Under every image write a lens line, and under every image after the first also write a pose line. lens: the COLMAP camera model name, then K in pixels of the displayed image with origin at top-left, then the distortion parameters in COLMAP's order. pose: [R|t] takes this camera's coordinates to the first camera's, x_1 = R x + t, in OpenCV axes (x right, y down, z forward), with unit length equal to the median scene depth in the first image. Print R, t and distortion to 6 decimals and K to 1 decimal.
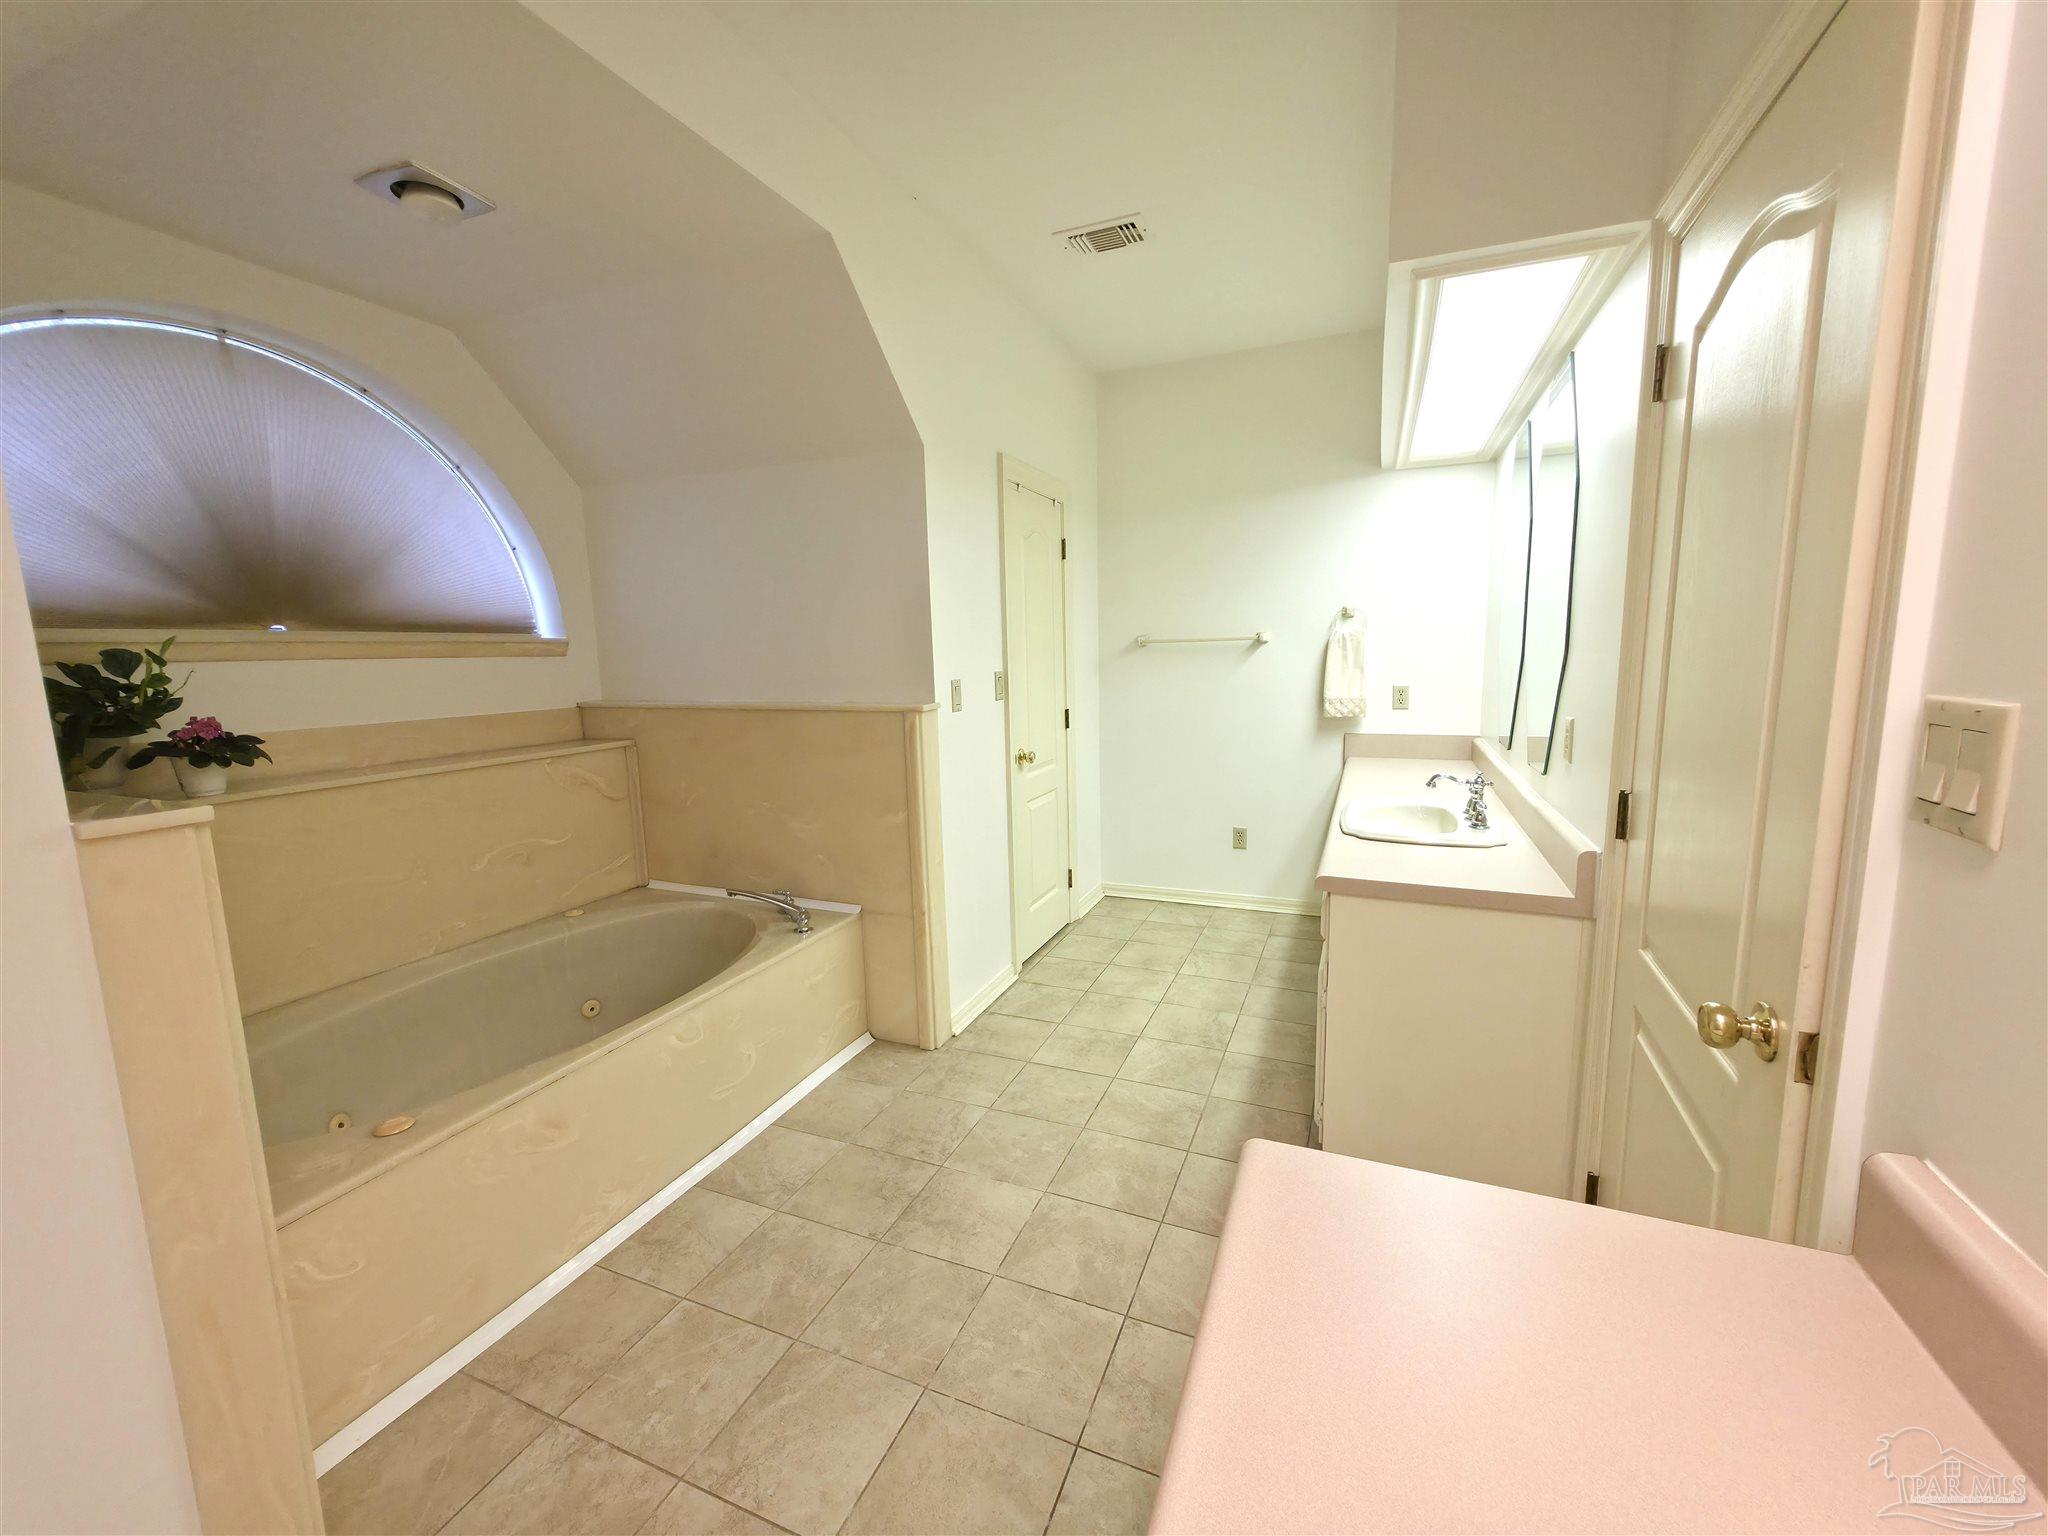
lens RADIAL K [[817.5, 0, 1031.4], [0, 817.5, 771.8], [0, 0, 1]] dist [-0.000672, -0.000154]
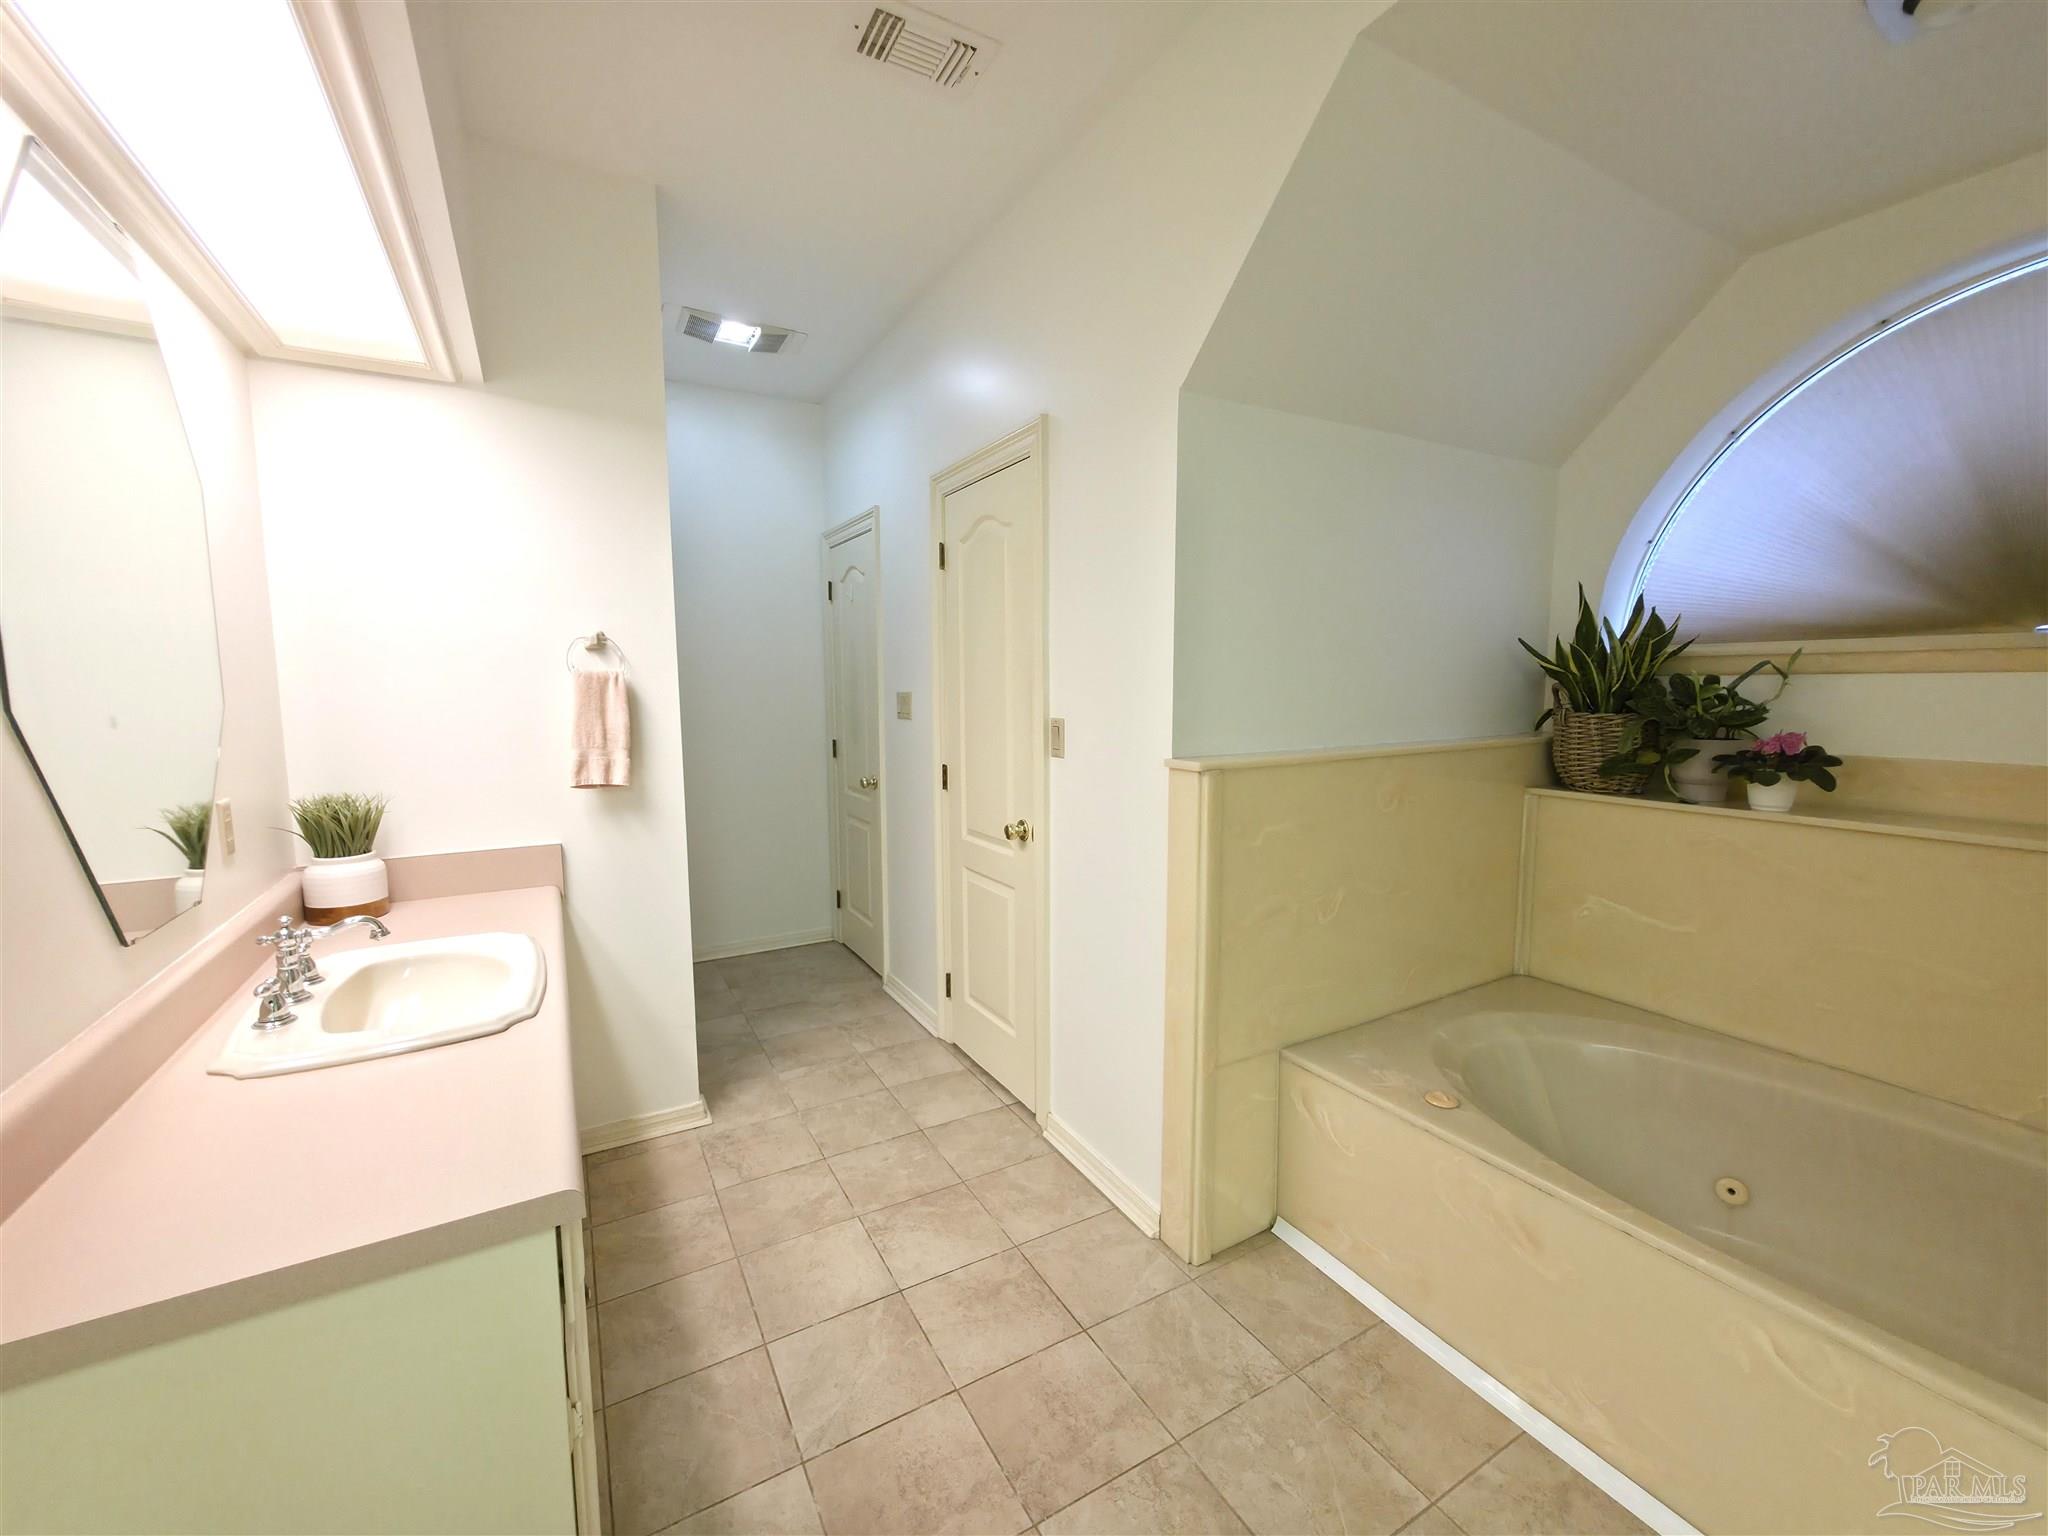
lens RADIAL K [[817.5, 0, 1023.1], [0, 817.5, 771.0], [0, 0, 1]] dist [-0.000672, -0.000154]
pose [[-0.610629, 0.112183, -0.783931, 0.231866], [-0.097368, 0.971769, 0.214906, -0.109746], [0.785908, 0.207557, -0.582467, 0.672026]]
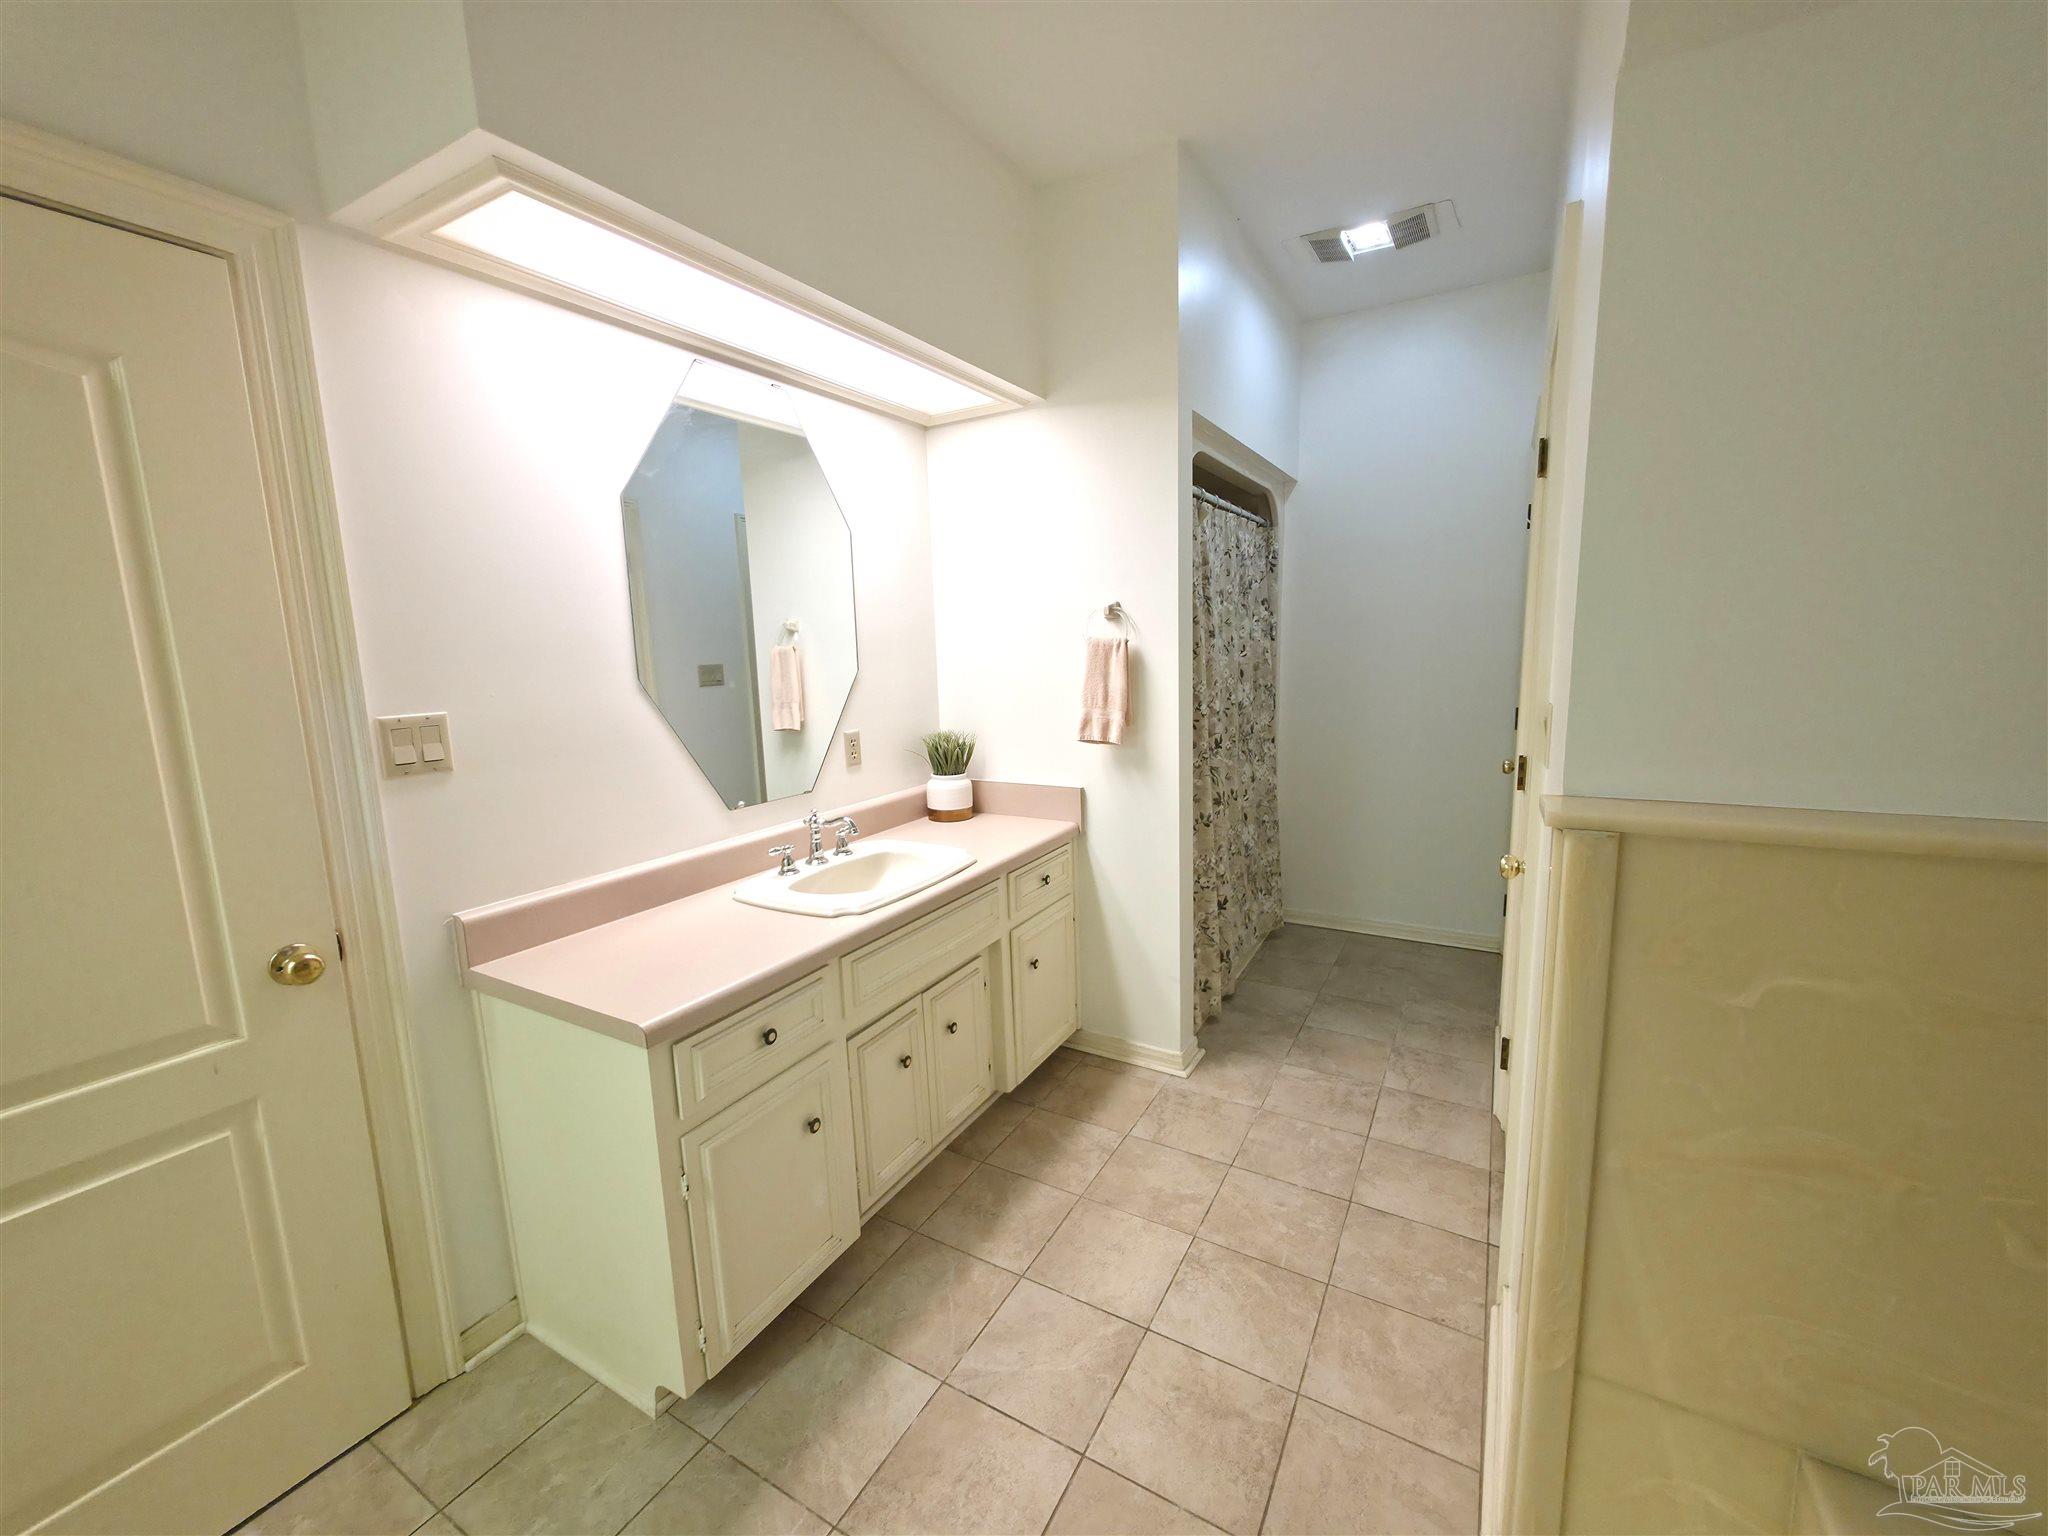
lens RADIAL K [[817.5, 0, 1027.9], [0, 817.5, 767.8], [0, 0, 1]] dist [-0.000672, -0.000154]
pose [[-0.989595, 0.033243, 0.139989, -0.215472], [0.073404, 0.953450, 0.292482, -0.125929], [-0.123749, 0.299714, -0.945969, 0.756694]]
